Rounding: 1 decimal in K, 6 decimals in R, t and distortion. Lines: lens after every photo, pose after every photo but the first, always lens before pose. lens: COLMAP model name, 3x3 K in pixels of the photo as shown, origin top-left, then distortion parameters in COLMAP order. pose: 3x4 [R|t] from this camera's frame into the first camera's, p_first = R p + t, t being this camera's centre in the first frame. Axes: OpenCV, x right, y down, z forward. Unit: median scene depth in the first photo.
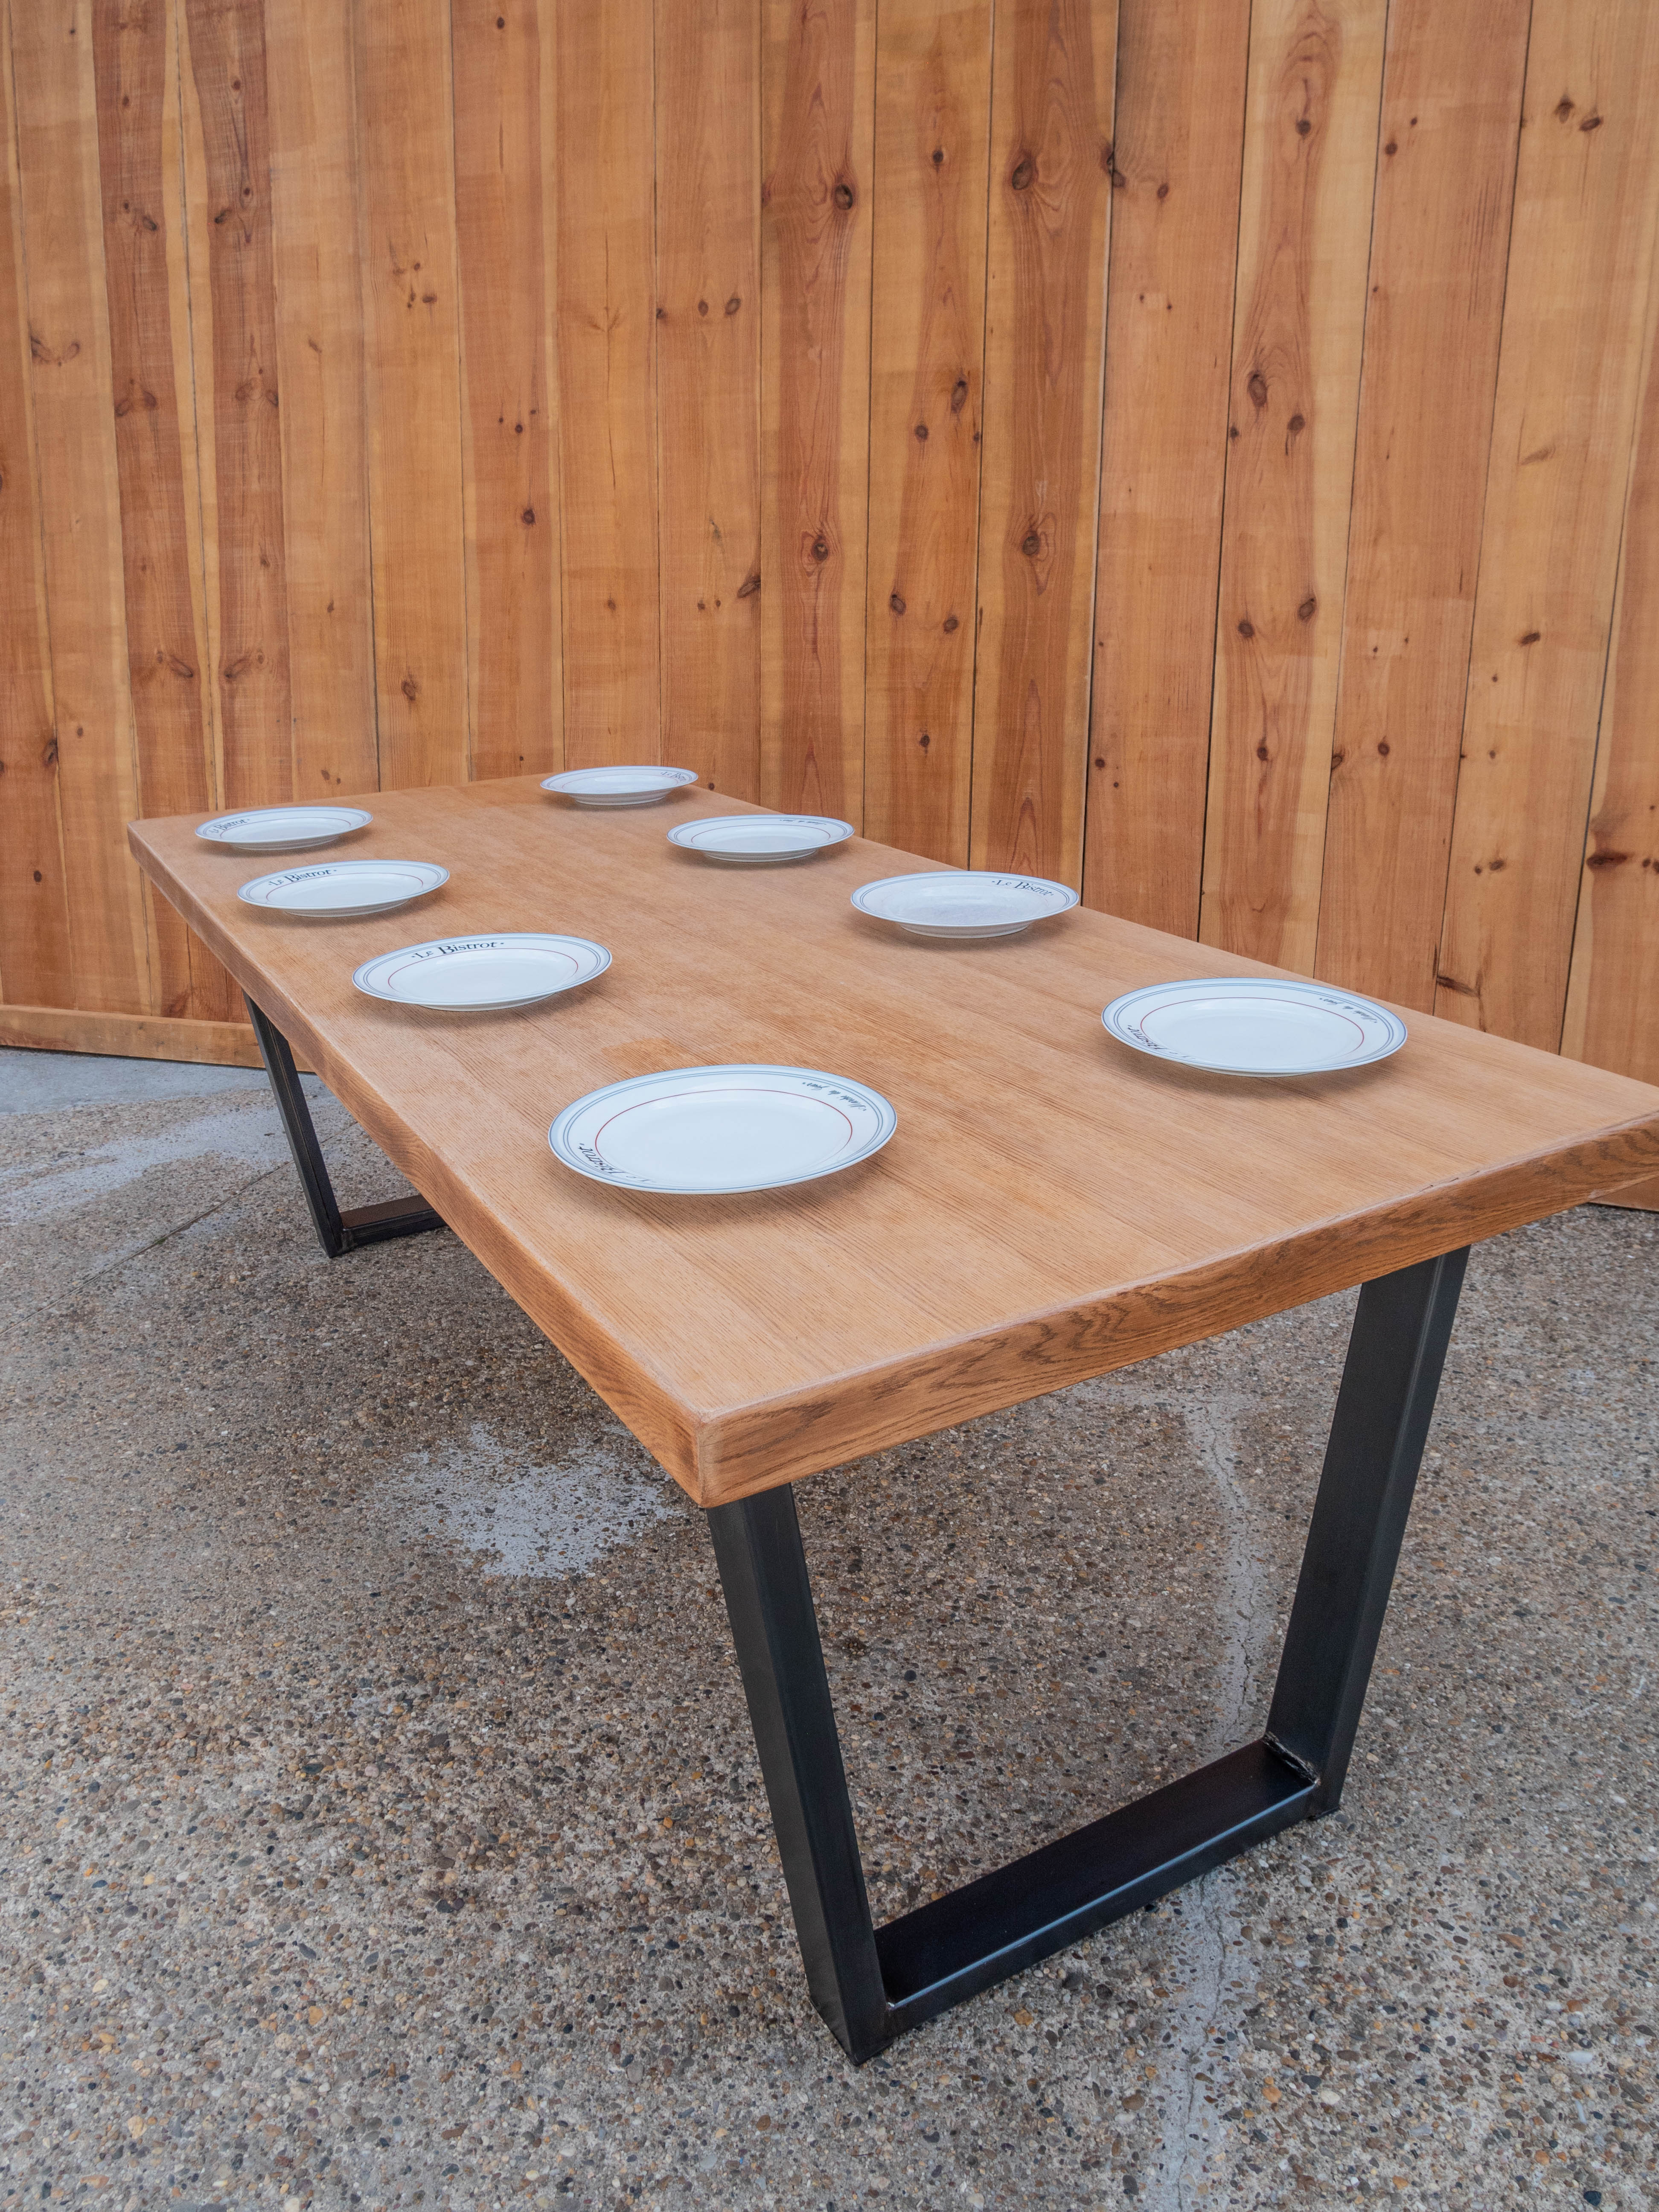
lens RADIAL K [[1631.1, 0, 817.3], [0, 1631.1, 1100.2], [0, 0, 1]] dist [-0.064250, 0.023605]
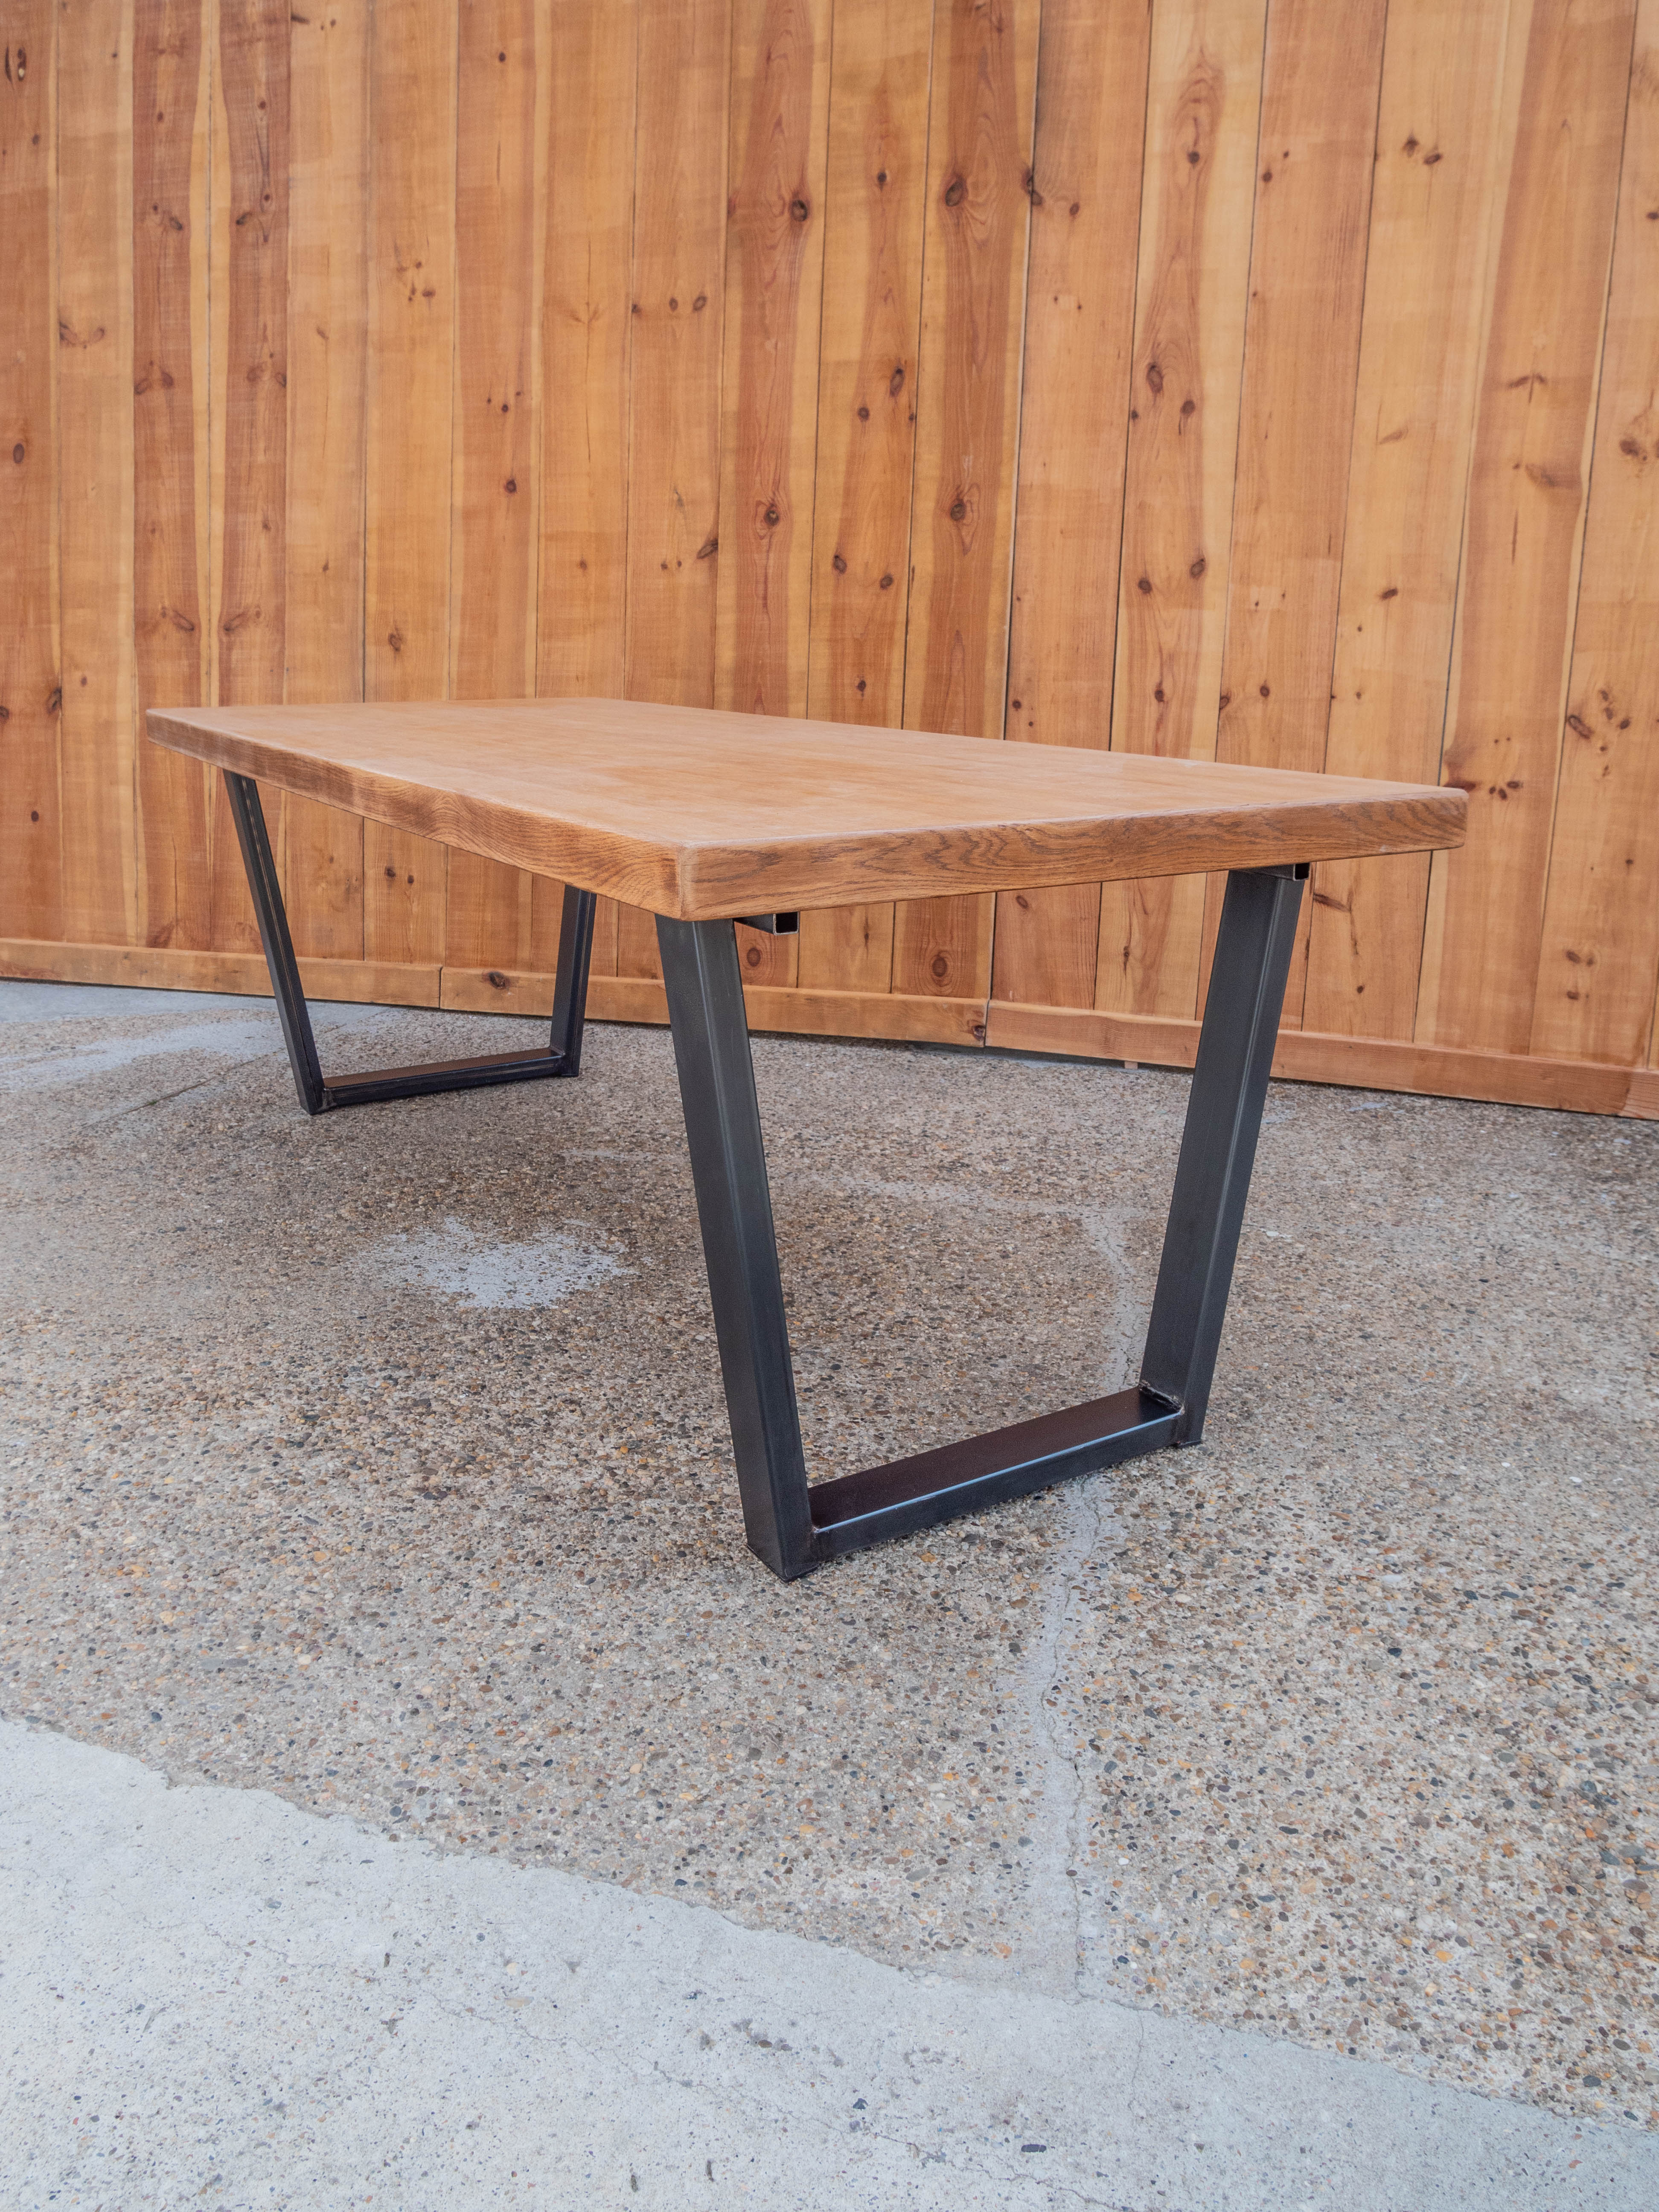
lens RADIAL K [[1631.2, 0, 820.1], [0, 1631.2, 1100.9], [0, 0, 1]] dist [-0.070286, 0.031465]
pose [[0.998929, 0.020386, 0.041533, -0.004305], [-0.017412, 0.997341, -0.070759, 0.197904], [-0.042865, 0.069960, 0.996628, -0.127856]]
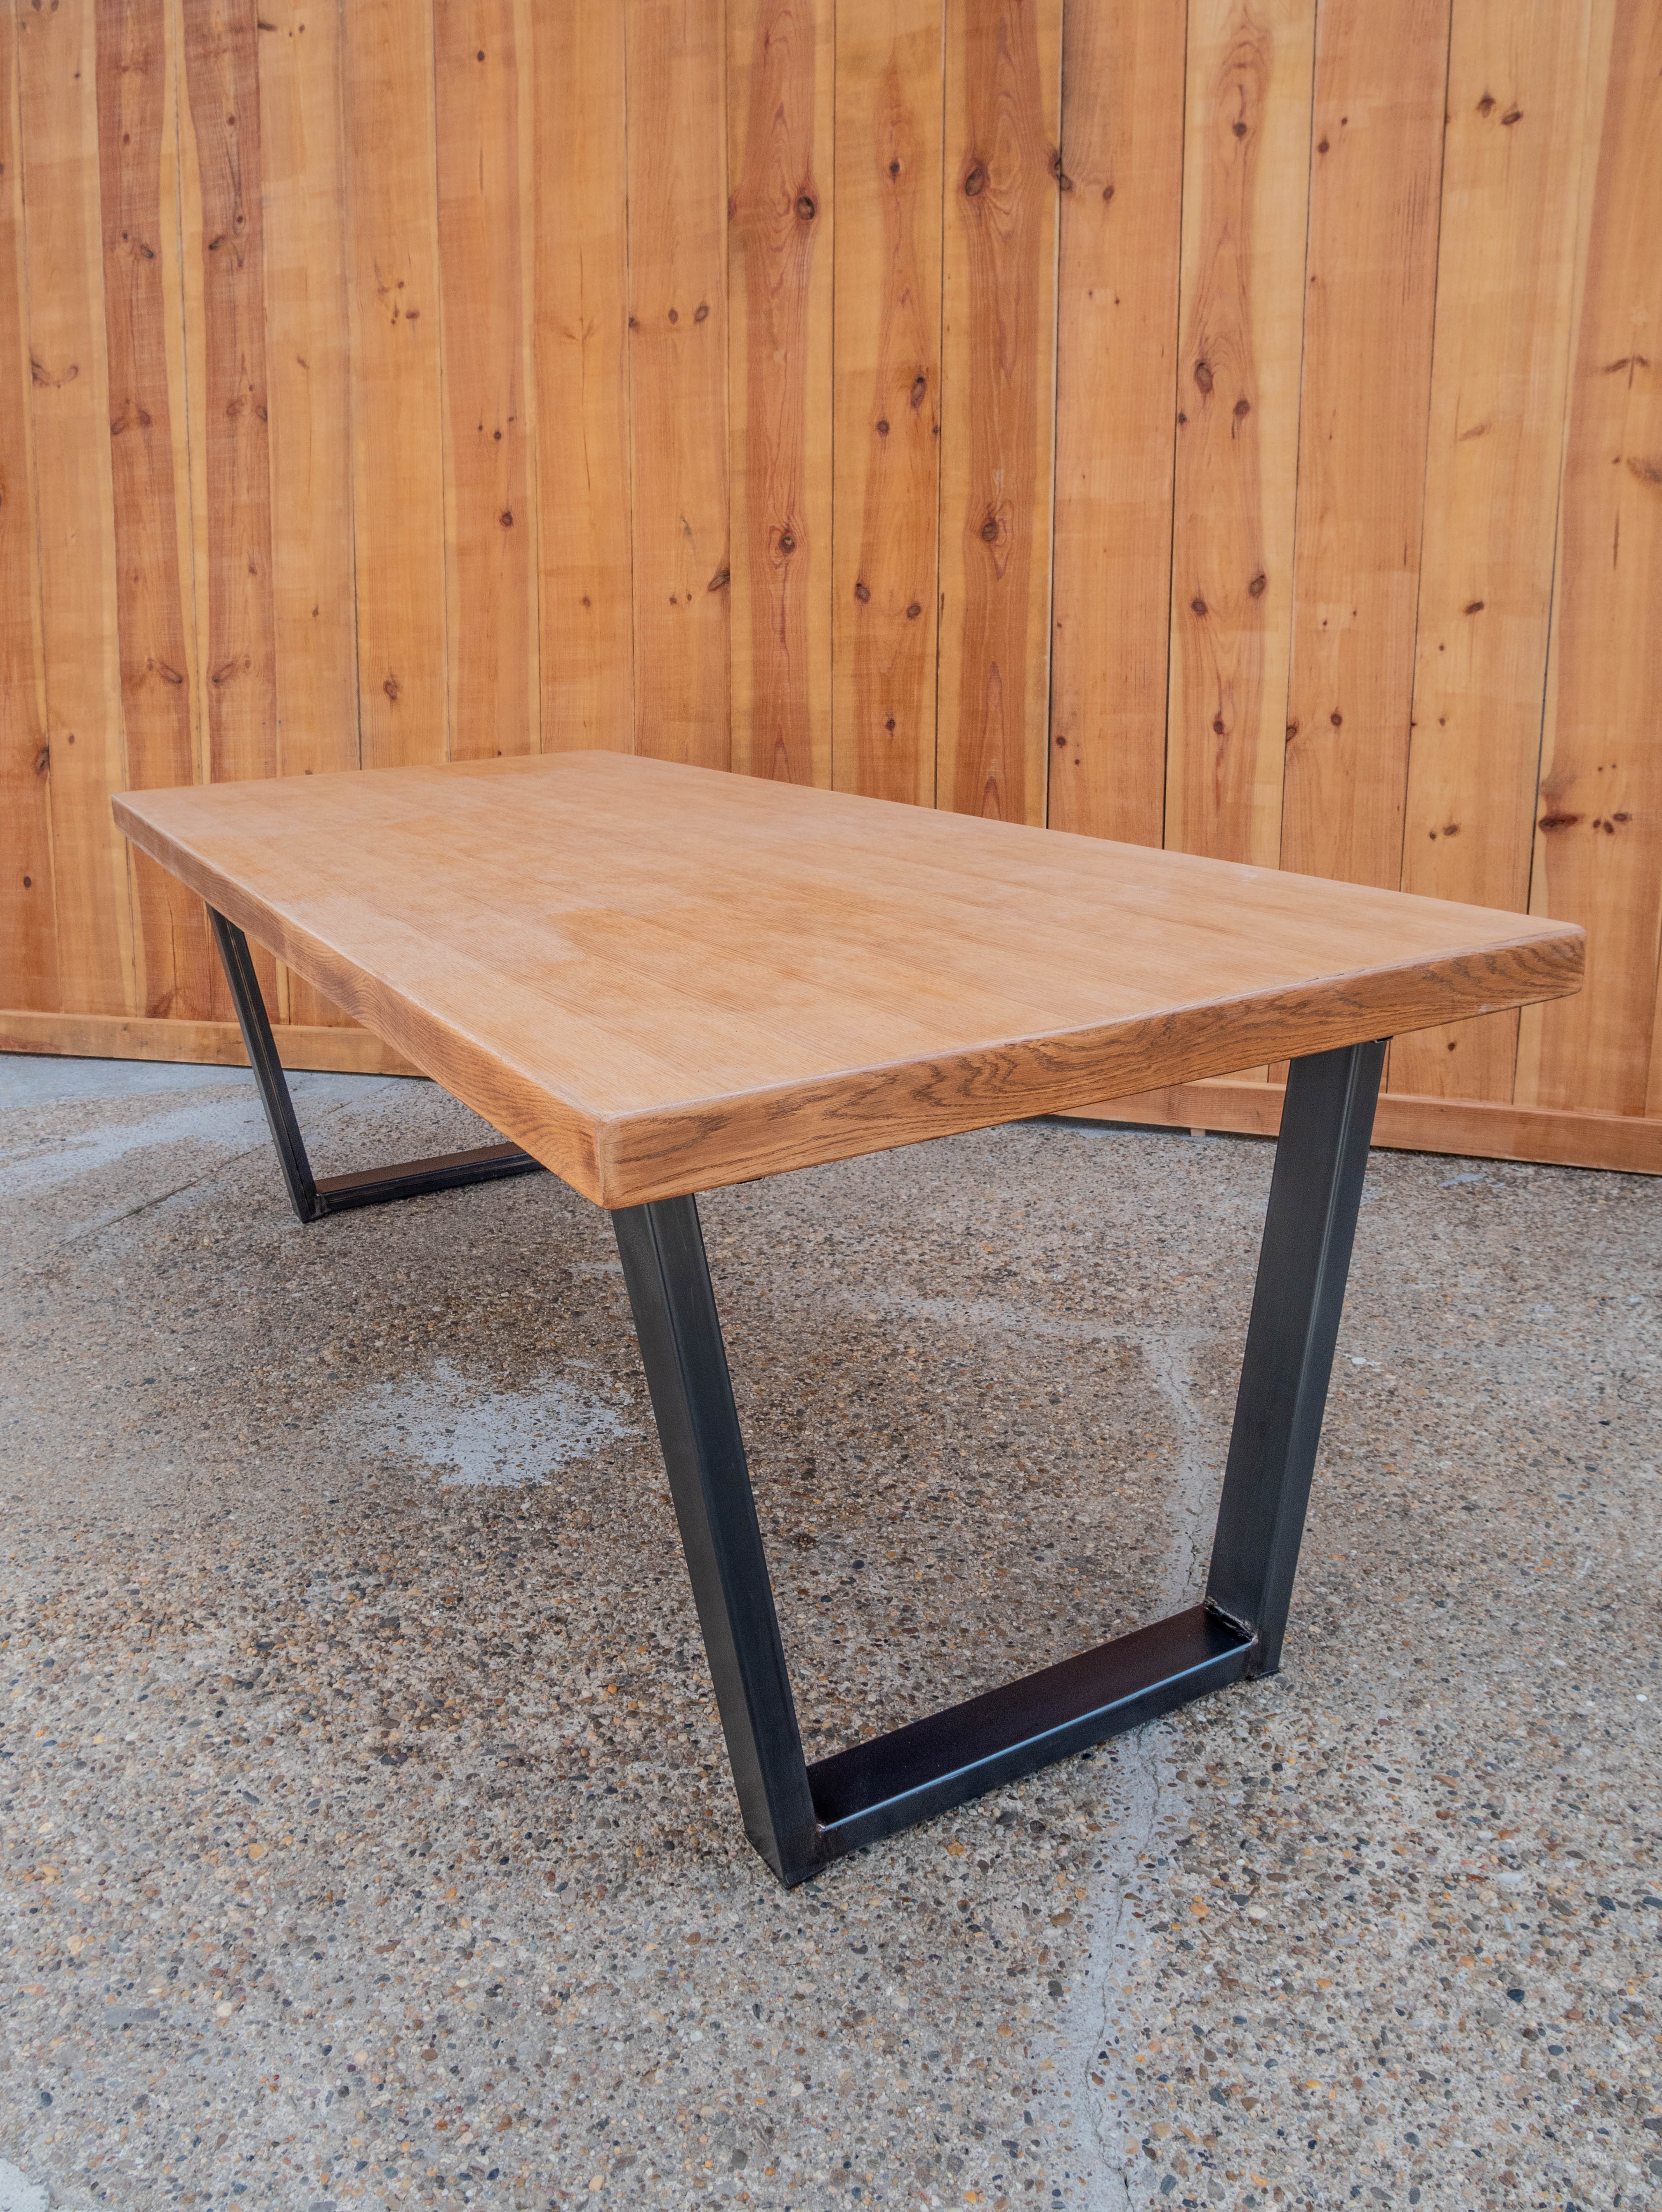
lens RADIAL K [[1660.1, 0, 806.2], [0, 1660.1, 1080.9], [0, 0, 1]] dist [-0.066008, 0.026038]
pose [[0.999928, -0.007337, -0.009517, 0.029308], [0.006709, 0.997900, -0.064424, 0.096056], [0.009969, 0.064356, 0.997877, -0.036176]]
